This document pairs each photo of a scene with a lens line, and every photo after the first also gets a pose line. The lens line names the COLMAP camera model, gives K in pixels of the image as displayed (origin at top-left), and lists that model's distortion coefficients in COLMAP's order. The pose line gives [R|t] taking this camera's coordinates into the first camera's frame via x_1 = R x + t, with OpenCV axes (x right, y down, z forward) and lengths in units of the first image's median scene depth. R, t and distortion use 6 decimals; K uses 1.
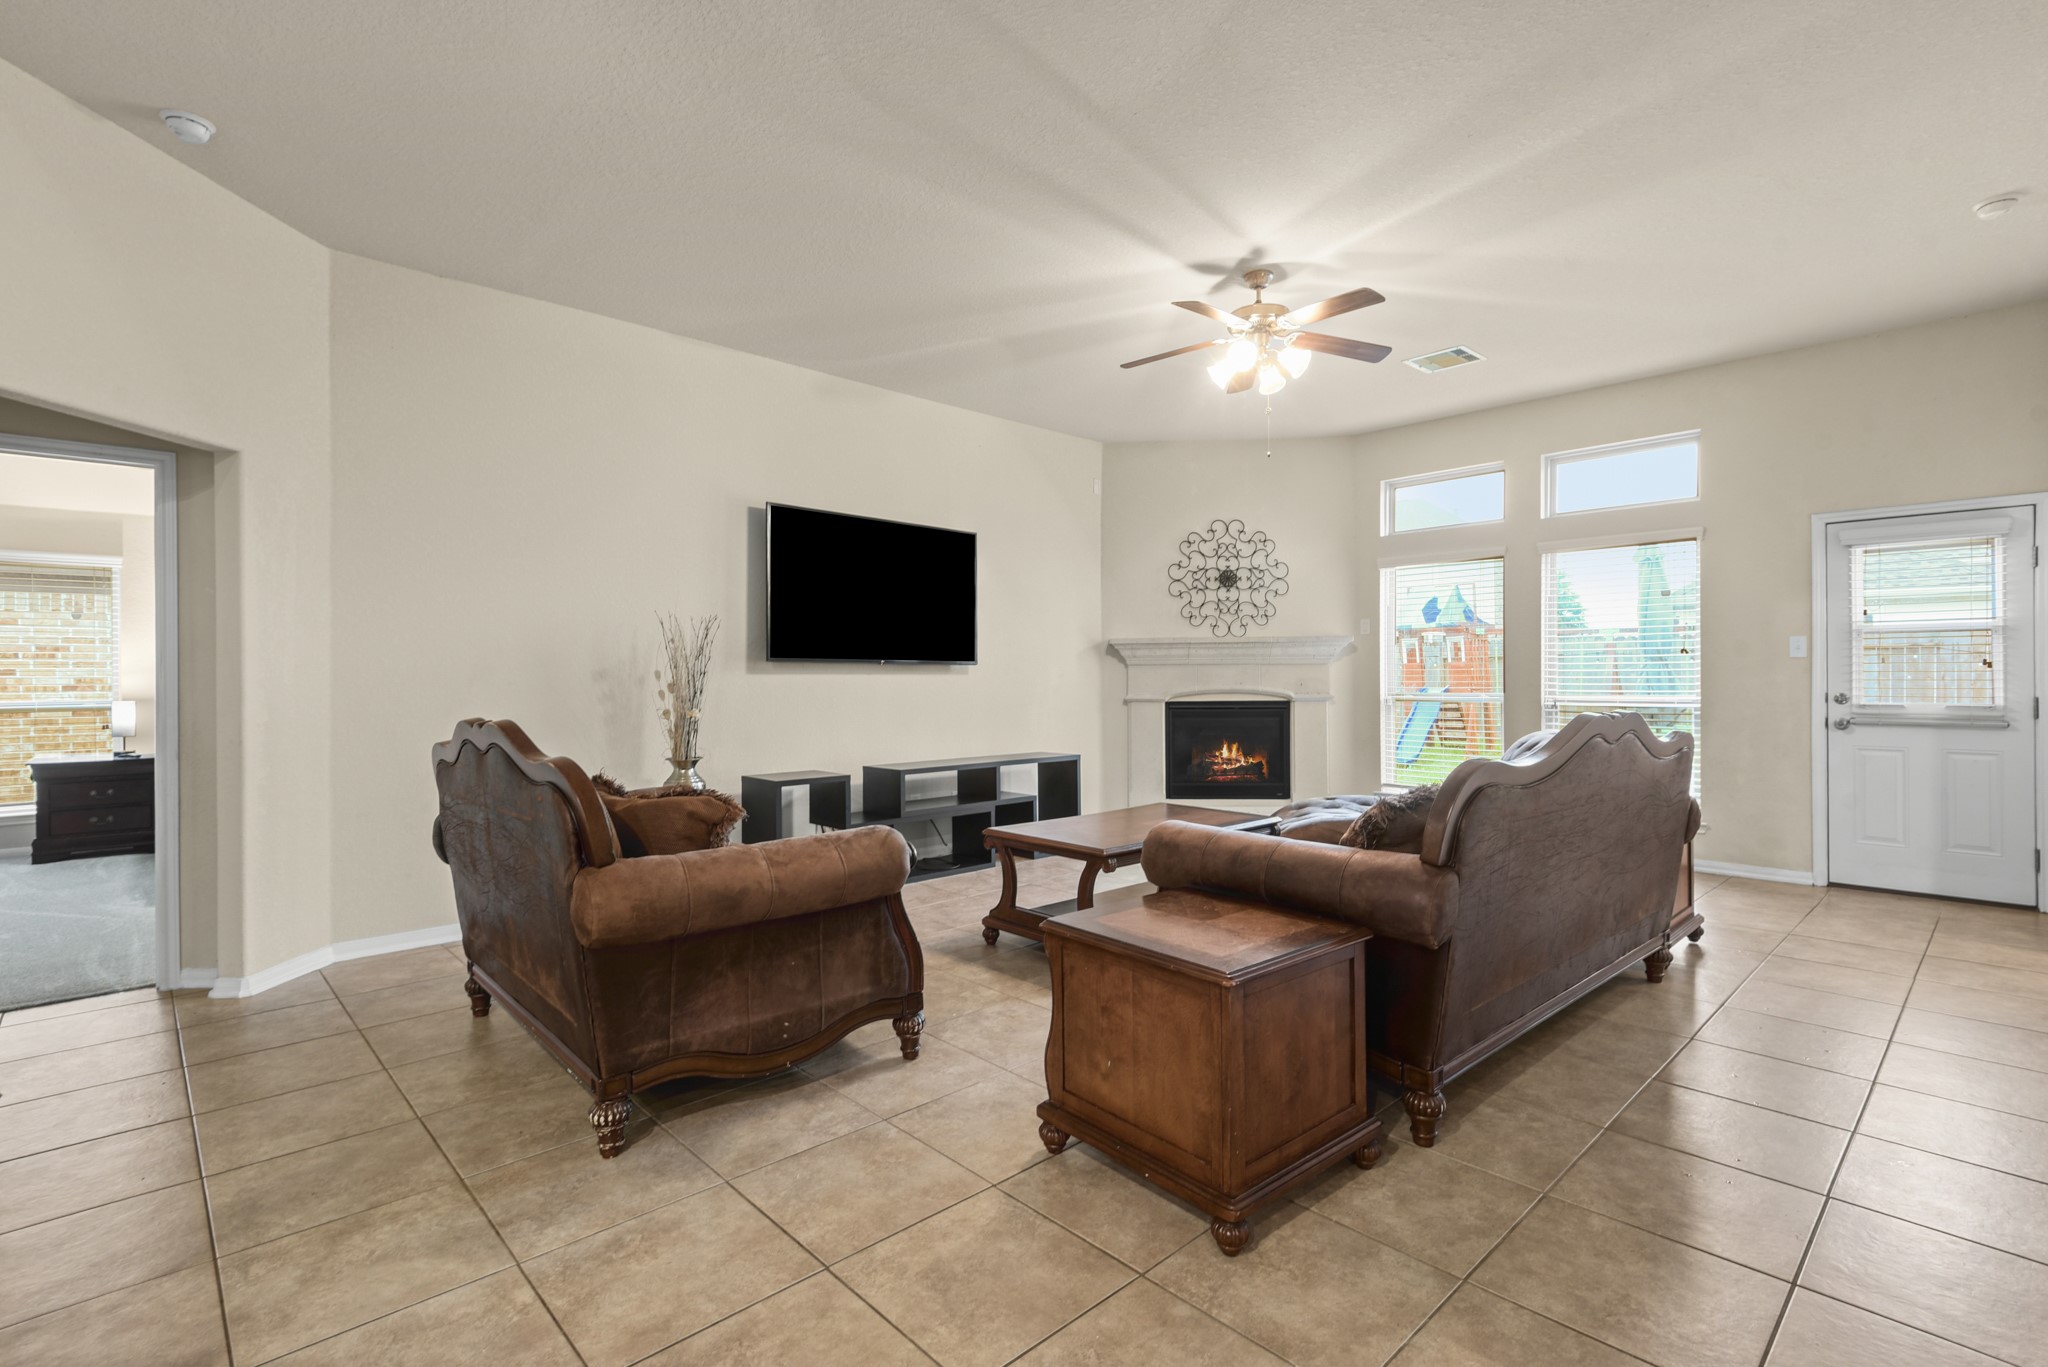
lens RADIAL K [[938.4, 0, 1024.0], [0, 938.4, 683.5], [0, 0, 1]] dist [0.011518, -0.000866]
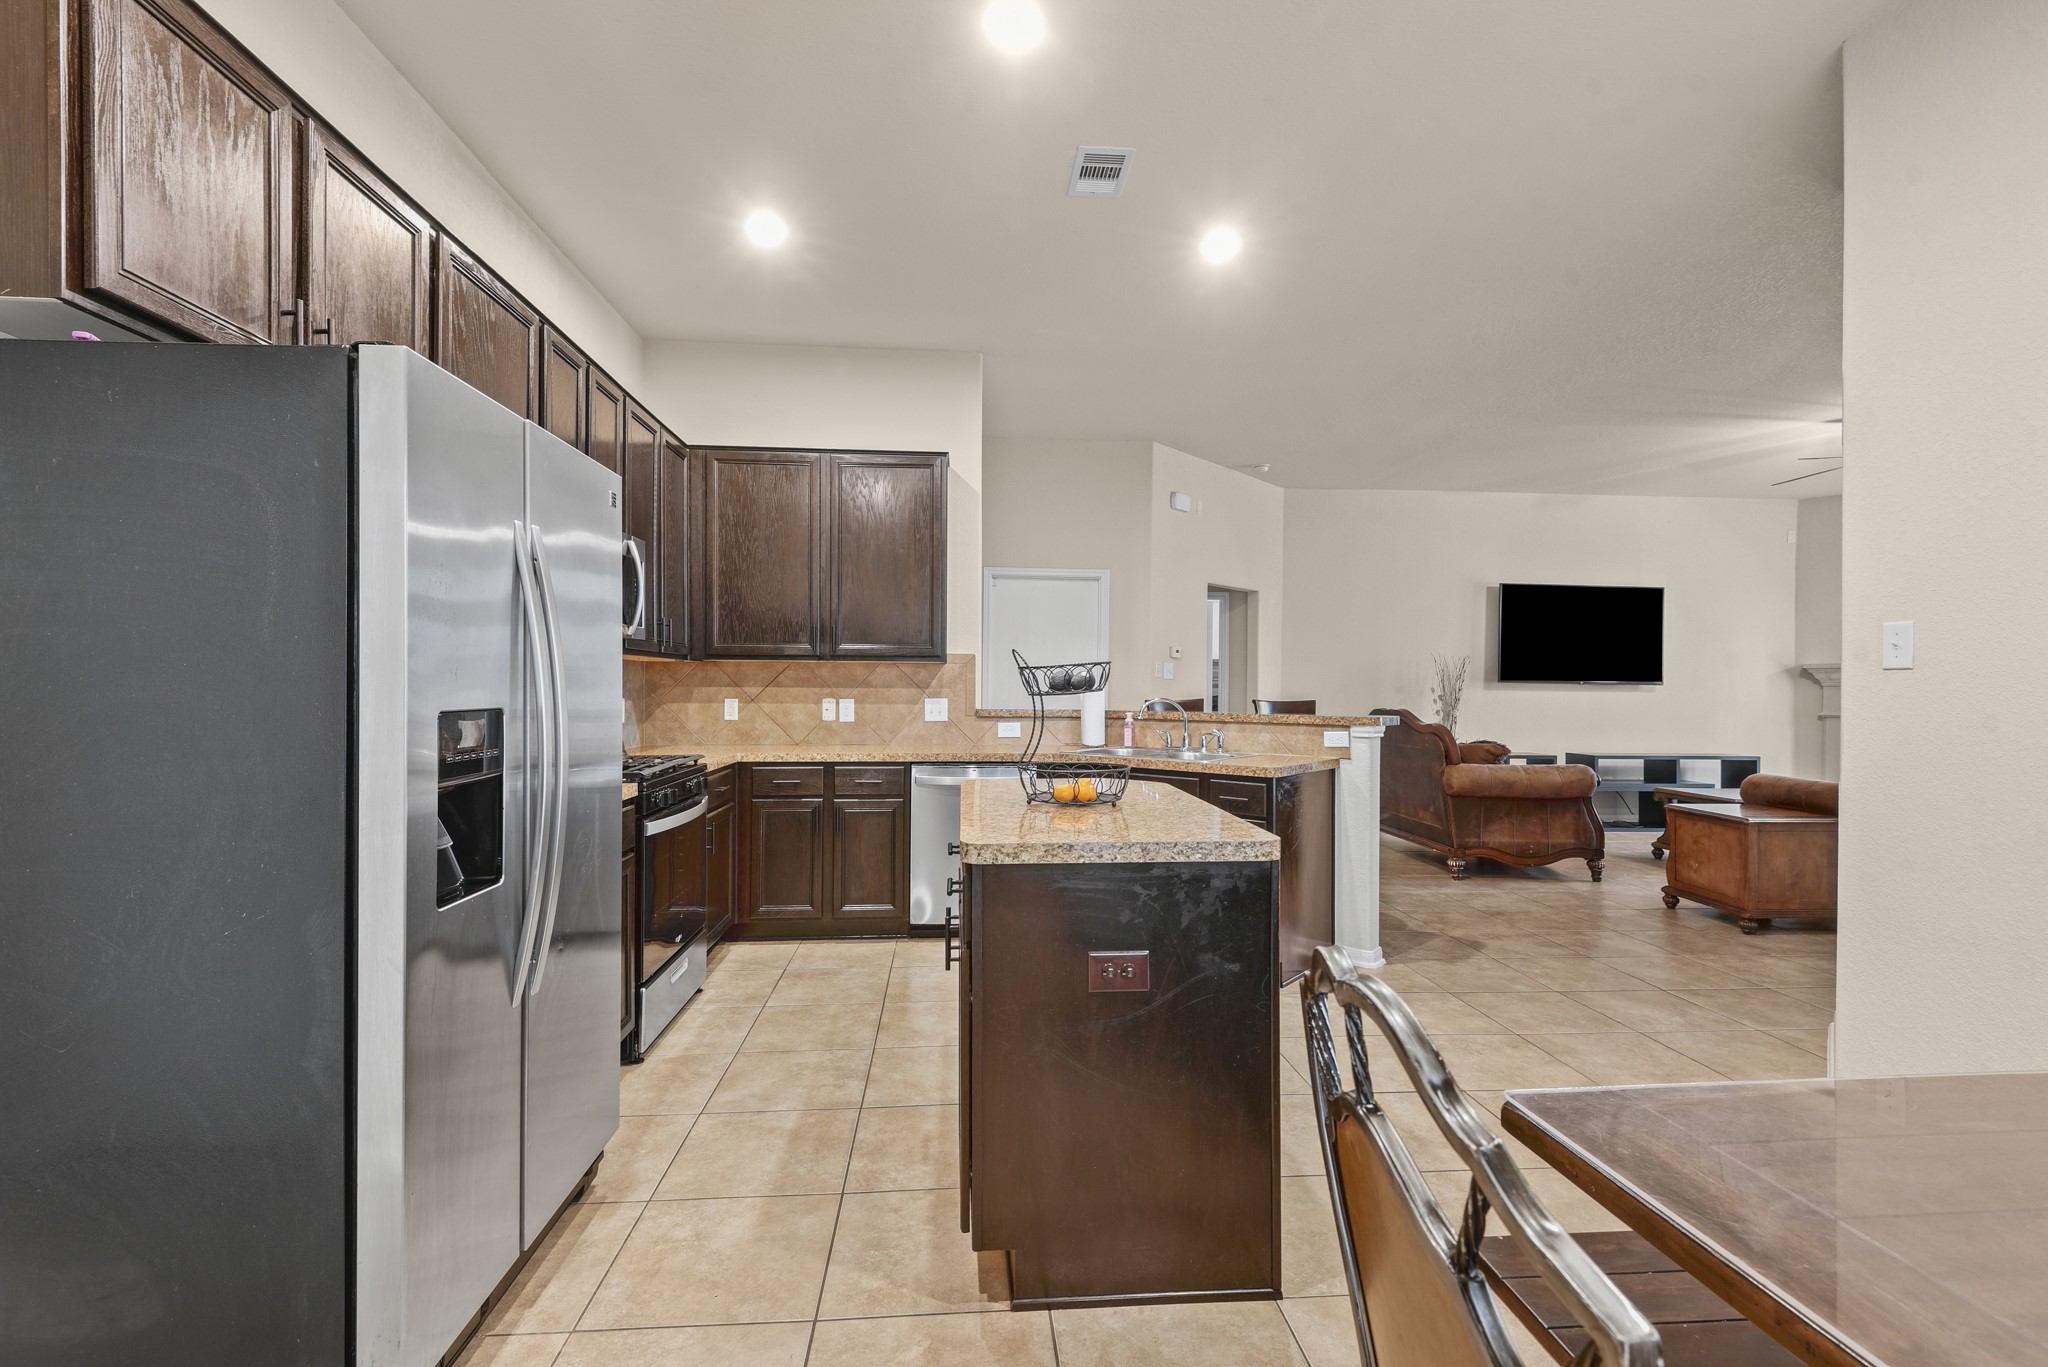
lens RADIAL K [[938.4, 0, 1024.0], [0, 938.4, 683.5], [0, 0, 1]] dist [0.011518, -0.000866]
pose [[0.775162, 0.009031, -0.631698, 0.099521], [-0.018189, 0.999802, -0.008027, 0.005409], [0.631500, 0.017712, 0.775173, -0.669399]]
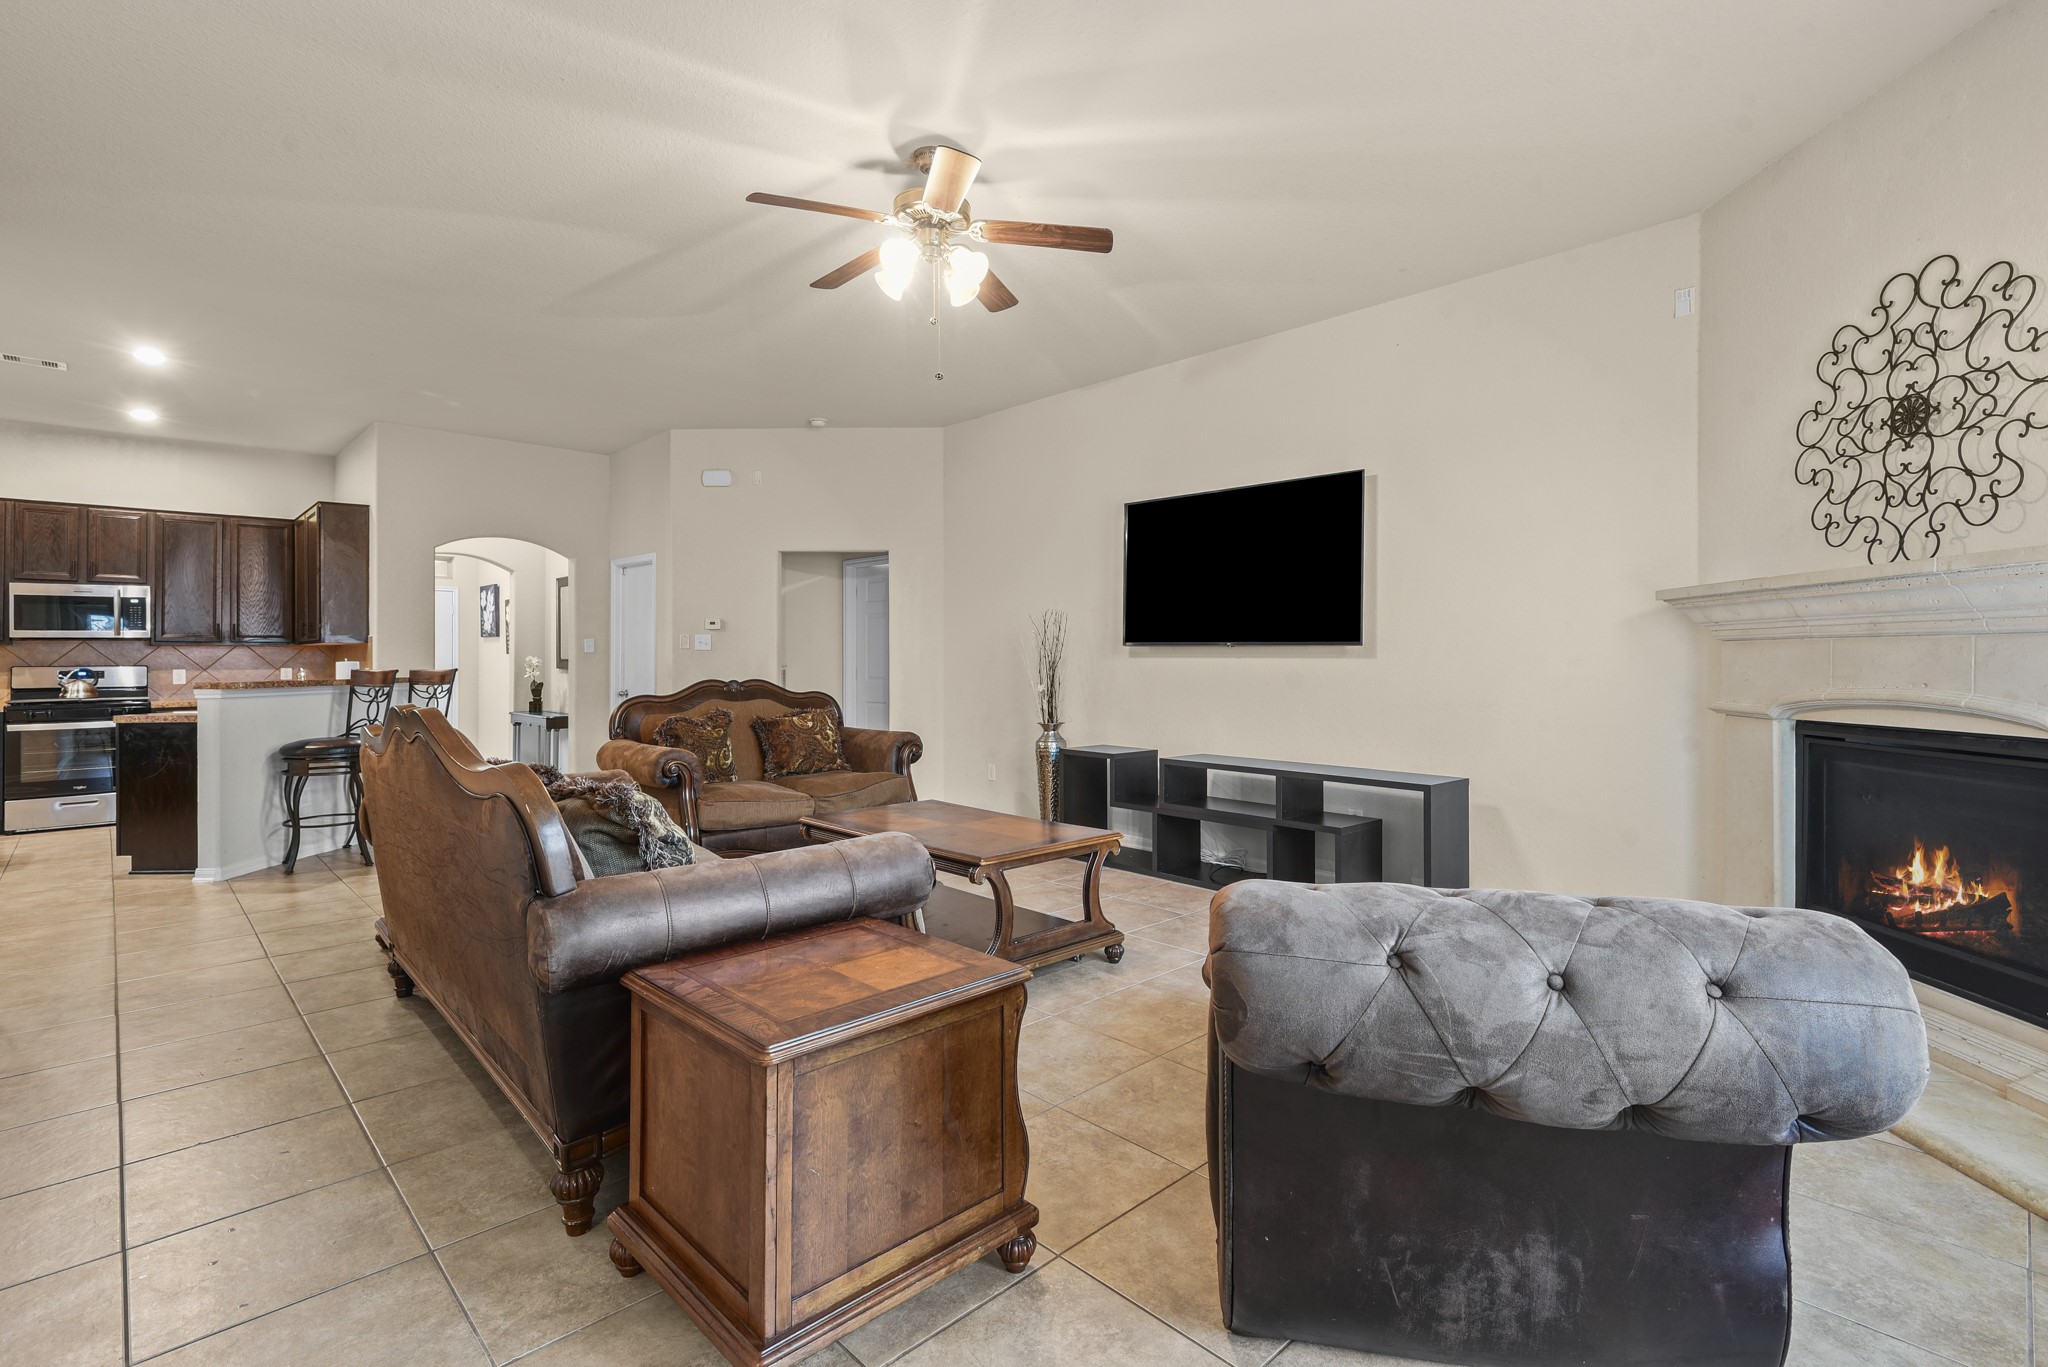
lens RADIAL K [[940.6, 0, 1027.3], [0, 940.6, 648.6], [0, 0, 1]] dist [-0.000481, -0.000286]
pose [[0.015933, -0.005041, -0.999860, 0.728970], [-0.007276, 0.999960, -0.005158, -0.011297], [0.999847, 0.007358, 0.015896, 0.753512]]
